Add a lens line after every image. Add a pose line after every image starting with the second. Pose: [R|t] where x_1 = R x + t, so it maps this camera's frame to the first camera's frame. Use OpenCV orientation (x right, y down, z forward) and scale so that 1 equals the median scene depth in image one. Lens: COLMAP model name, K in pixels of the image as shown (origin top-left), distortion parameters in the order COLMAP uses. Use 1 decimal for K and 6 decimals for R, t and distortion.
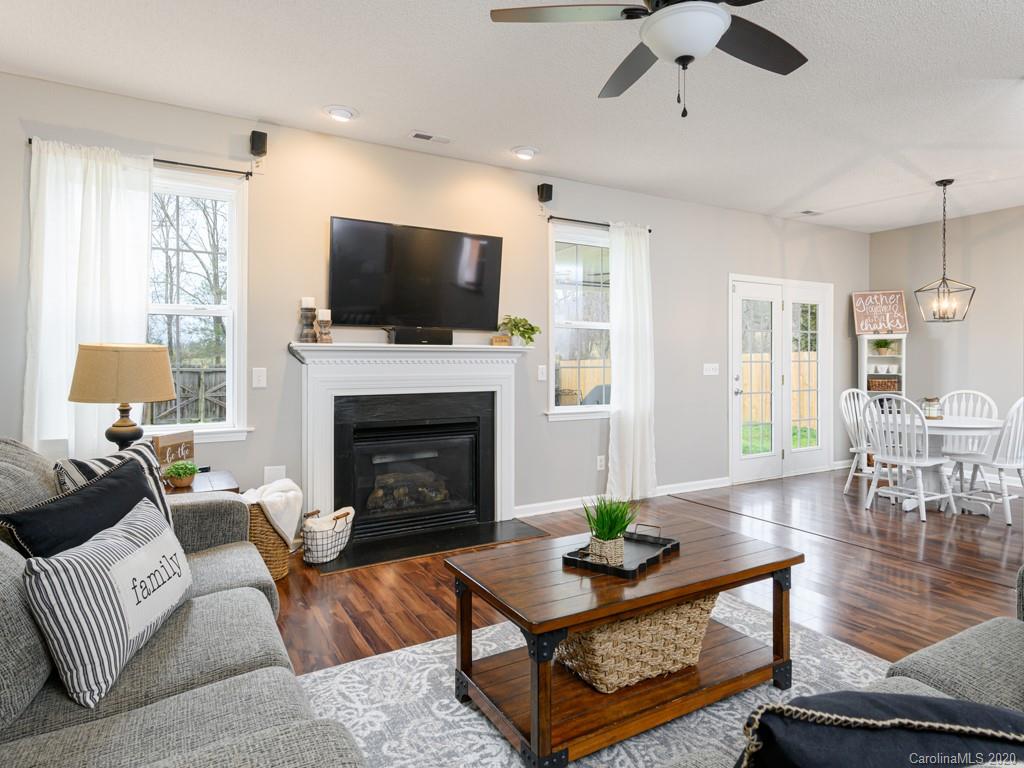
lens RADIAL K [[591.4, 0, 518.3], [0, 591.4, 365.4], [0, 0, 1]] dist [-0.001760, -0.001464]
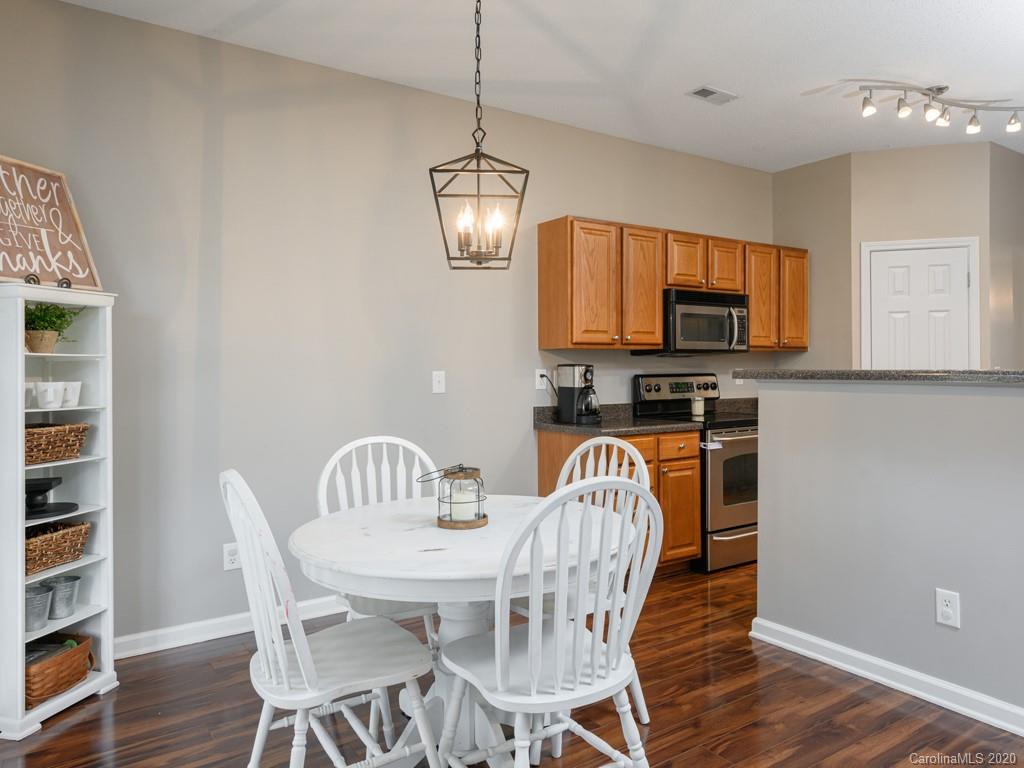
lens RADIAL K [[714.8, 0, 501.8], [0, 714.8, 365.4], [0, 0, 1]] dist [-0.002163, 0.004288]
pose [[-0.103127, 0.005692, 0.994652, 0.198958], [0.010746, 0.999932, -0.004608, -0.005695], [-0.994610, 0.010213, -0.103181, 0.804309]]
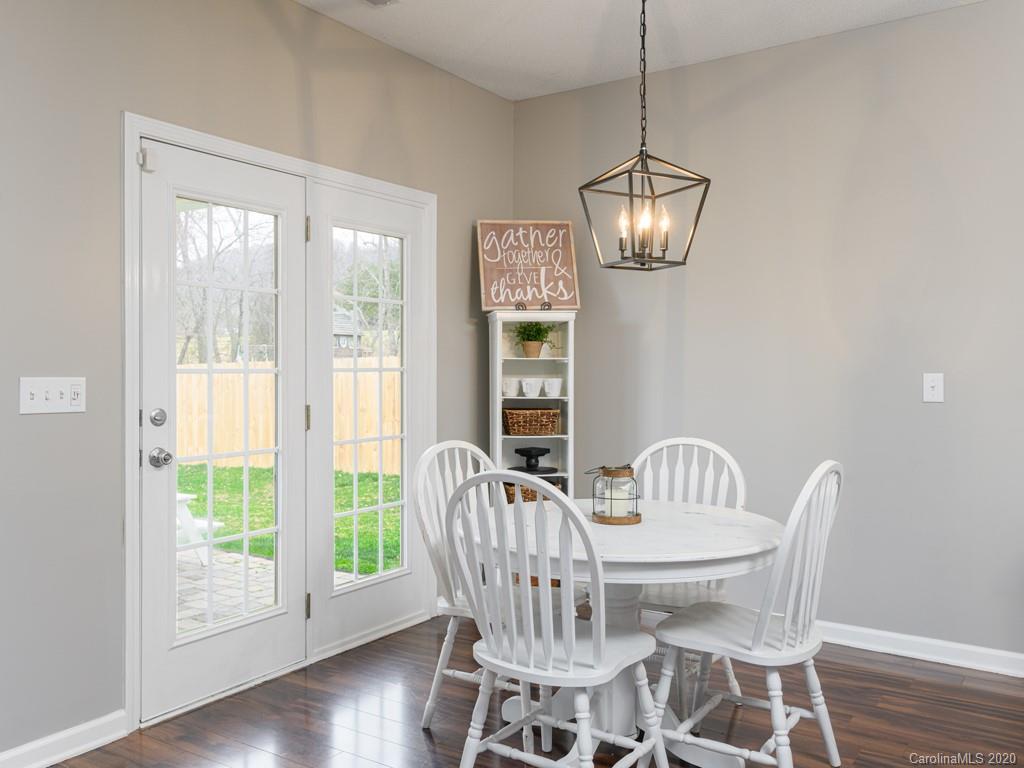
lens RADIAL K [[859.6, 0, 503.4], [0, 859.6, 378.0], [0, 0, 1]] dist [-0.049891, 0.000581]
pose [[0.894743, -0.002813, 0.446573, 0.303937], [0.001059, 0.999991, 0.004177, -0.003832], [-0.446581, -0.003265, 0.894737, 0.420843]]
